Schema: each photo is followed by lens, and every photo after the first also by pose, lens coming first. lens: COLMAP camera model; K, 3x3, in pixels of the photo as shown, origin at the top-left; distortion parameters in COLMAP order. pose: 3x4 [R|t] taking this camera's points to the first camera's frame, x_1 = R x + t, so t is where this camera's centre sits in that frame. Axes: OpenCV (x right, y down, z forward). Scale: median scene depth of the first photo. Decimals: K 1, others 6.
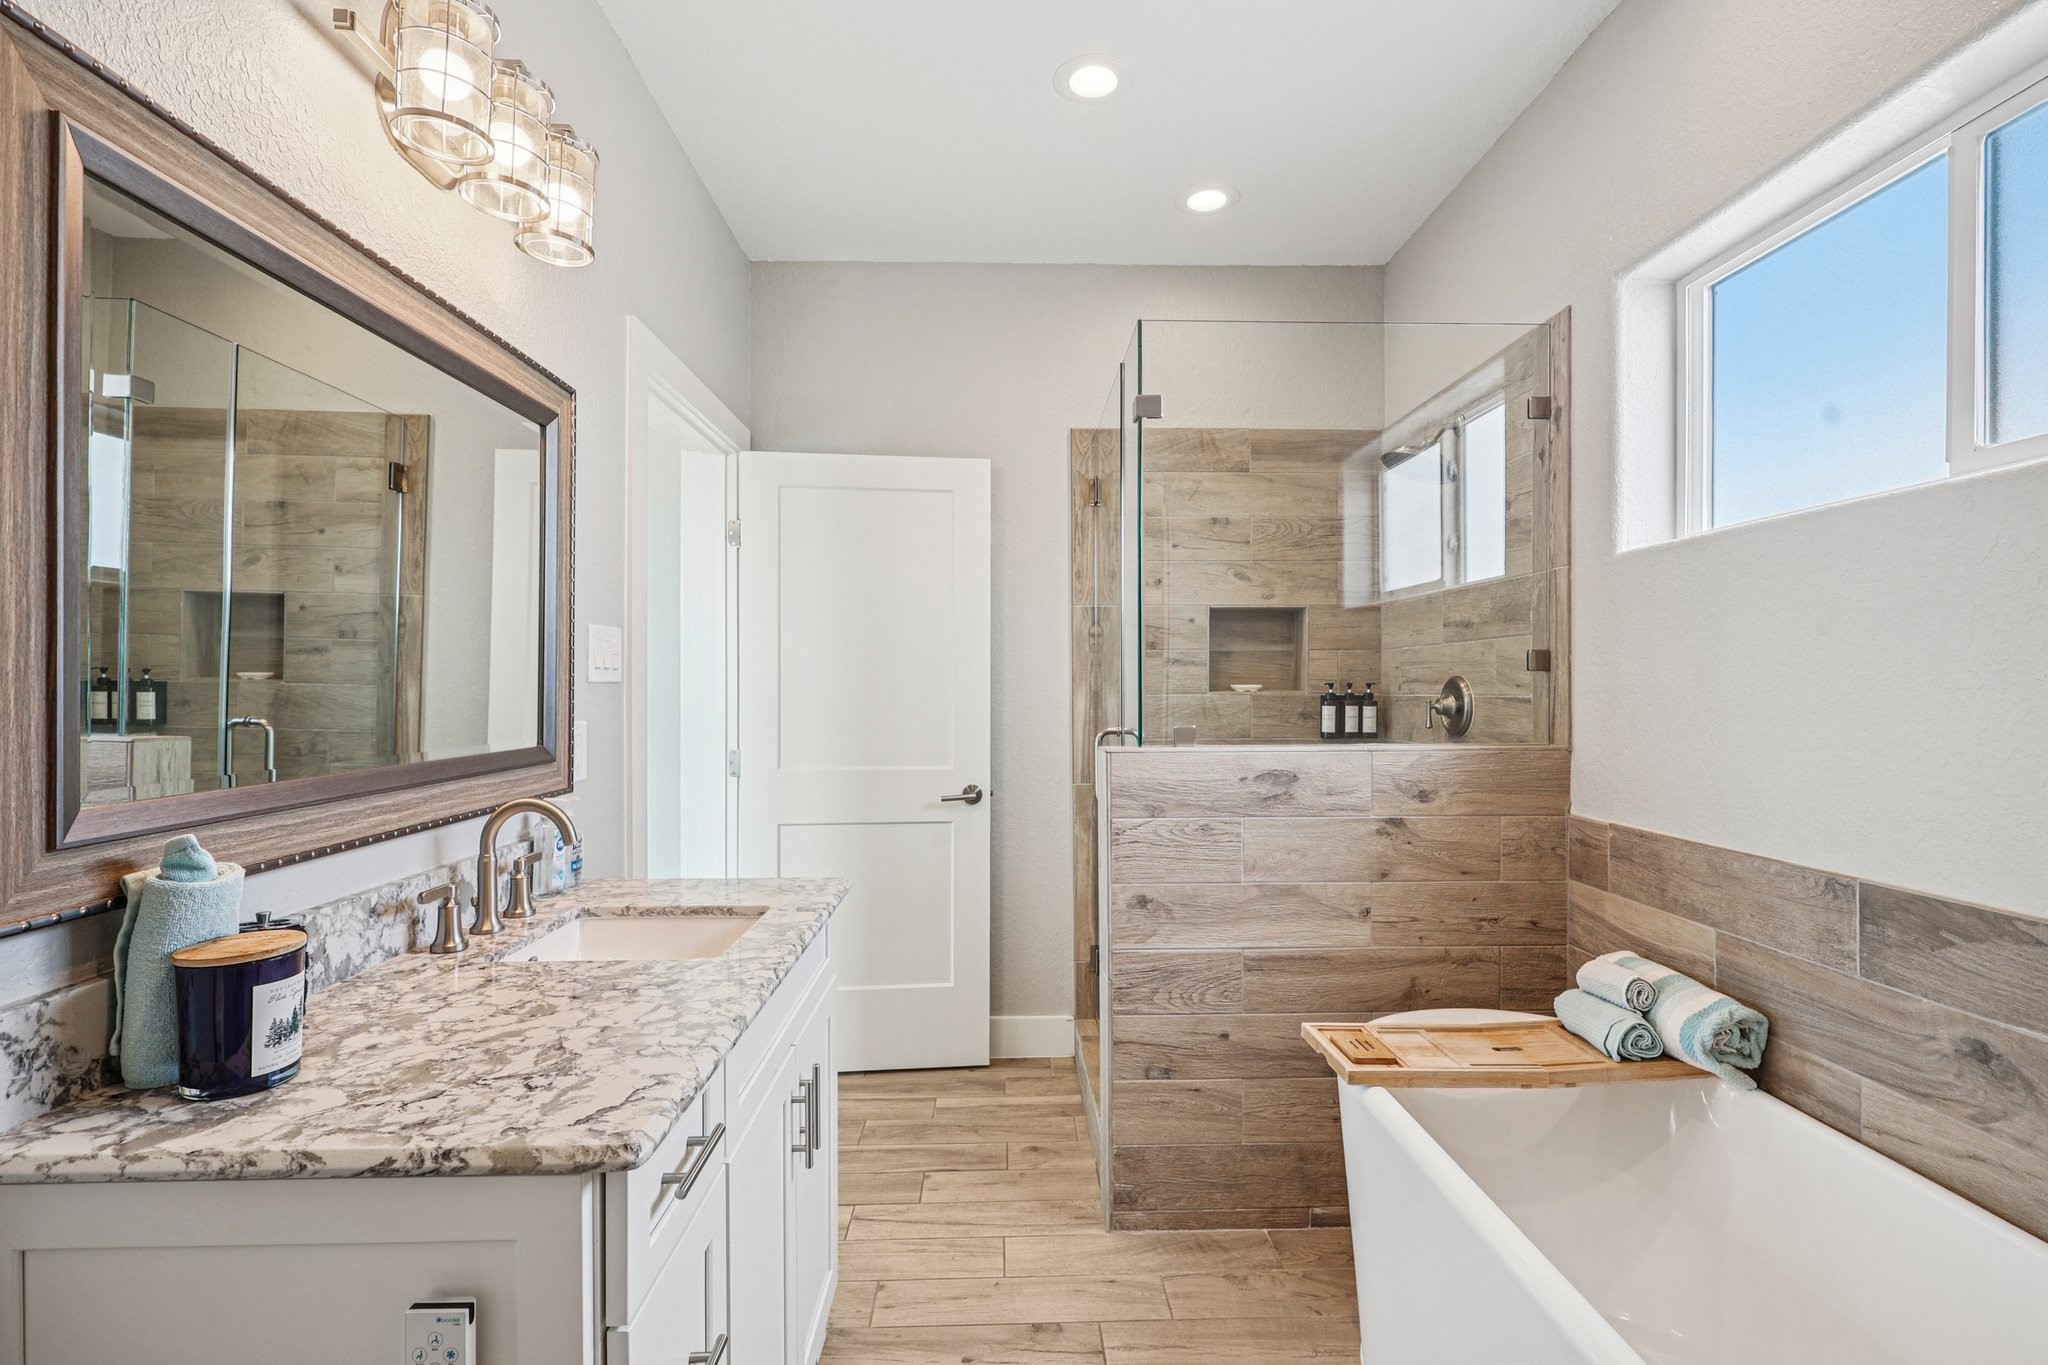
lens RADIAL K [[968.2, 0, 1024.0], [0, 968.2, 682.5], [0, 0, 1]] dist [0.000520, 0.000045]
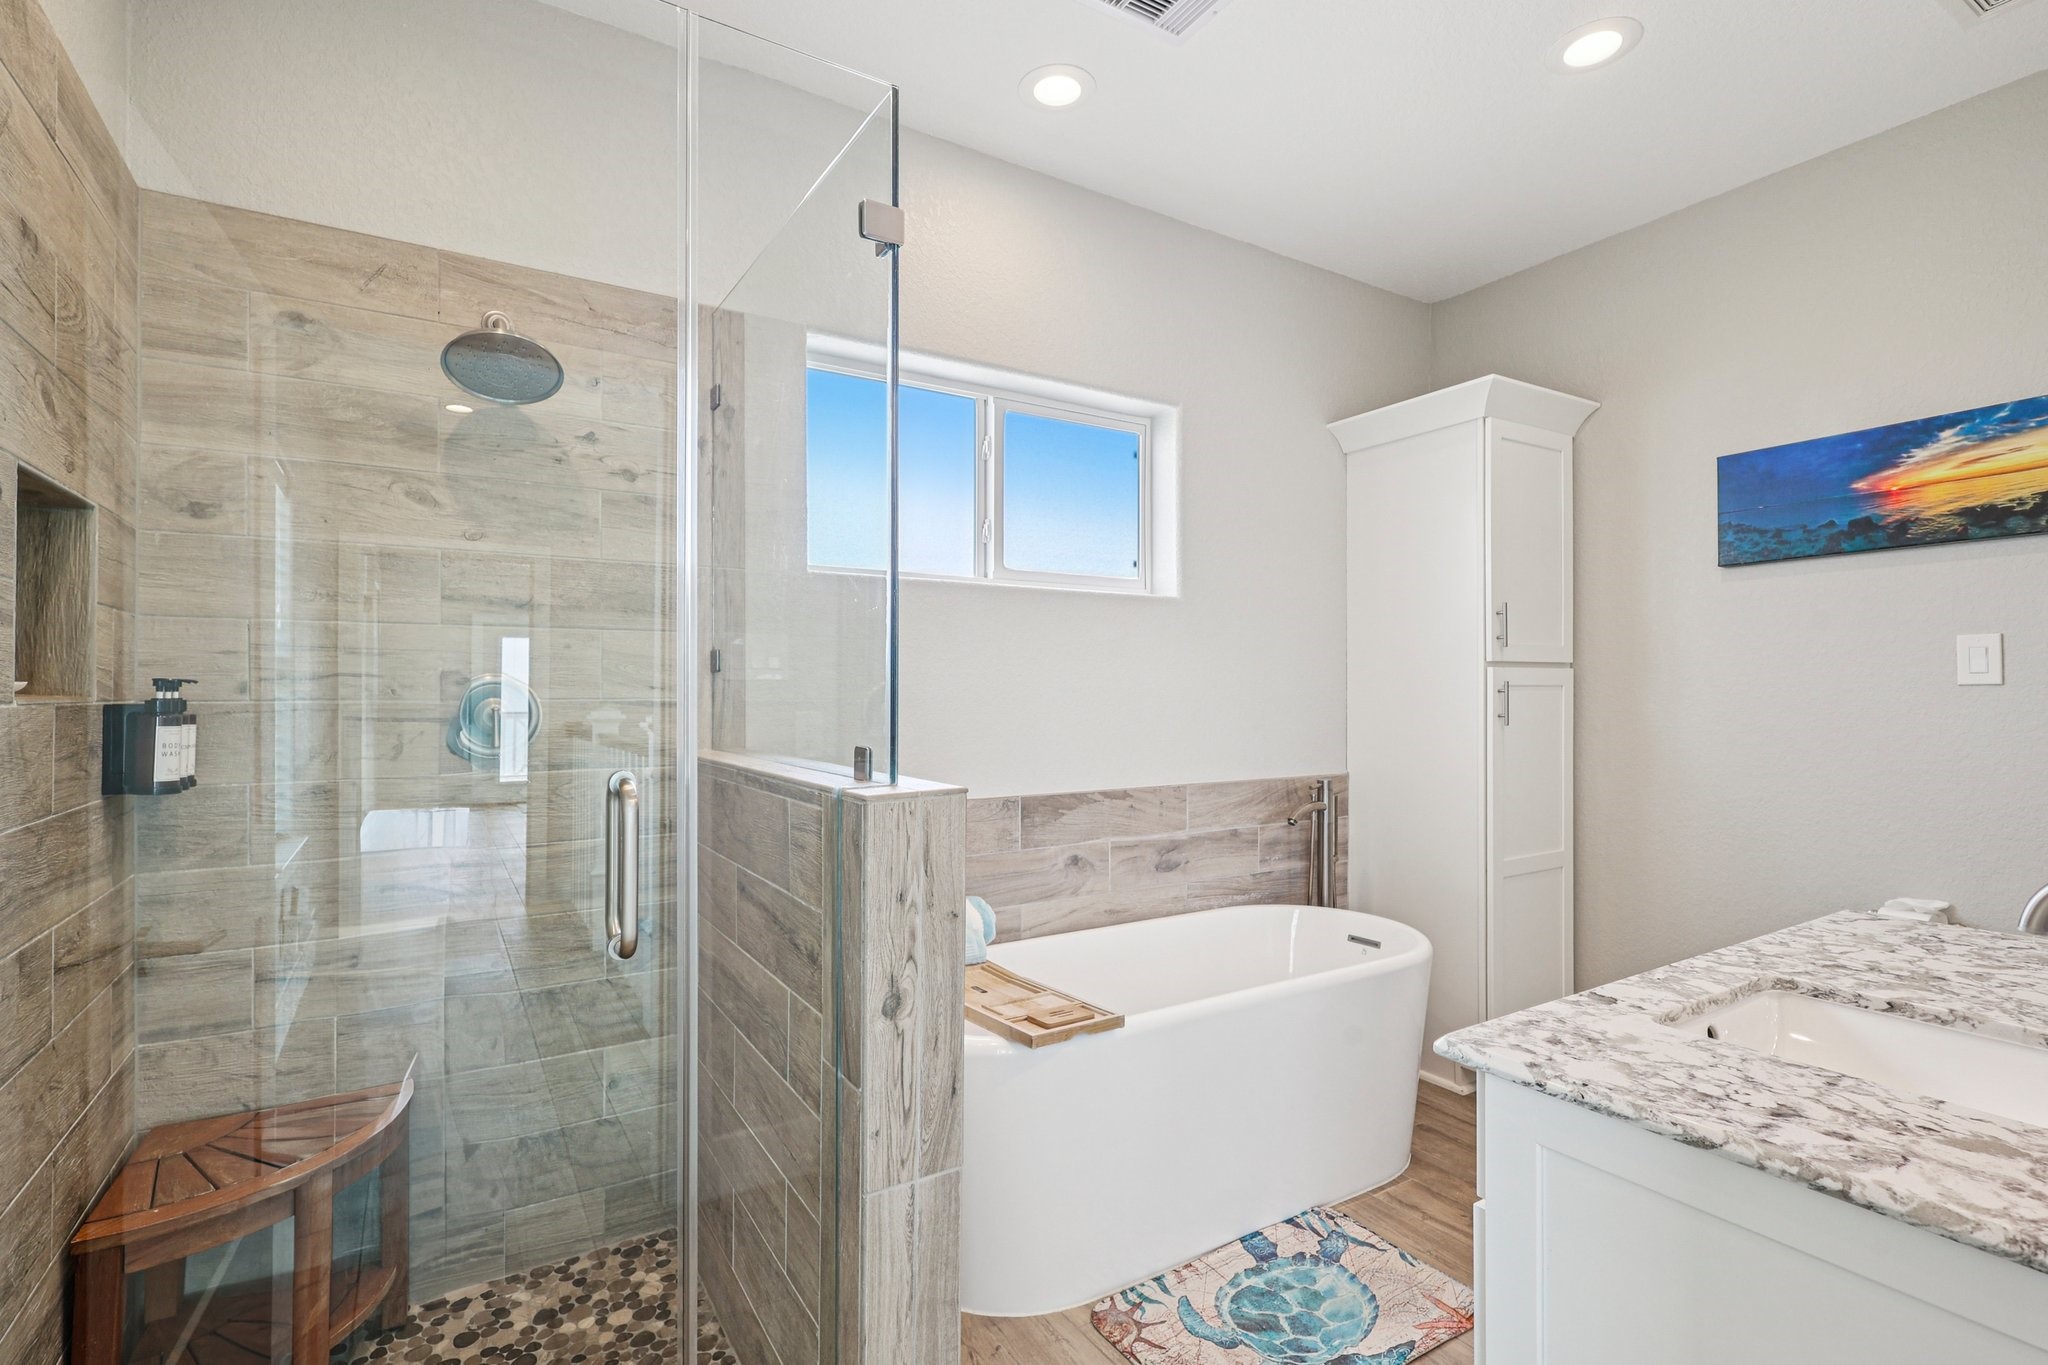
lens RADIAL K [[968.2, 0, 1024.0], [0, 968.2, 682.5], [0, 0, 1]] dist [0.000520, 0.000045]
pose [[-0.507449, 0.004512, 0.861670, -0.723800], [-0.004740, 0.999957, -0.008027, 0.007386], [-0.861669, -0.008158, -0.507405, 1.995281]]
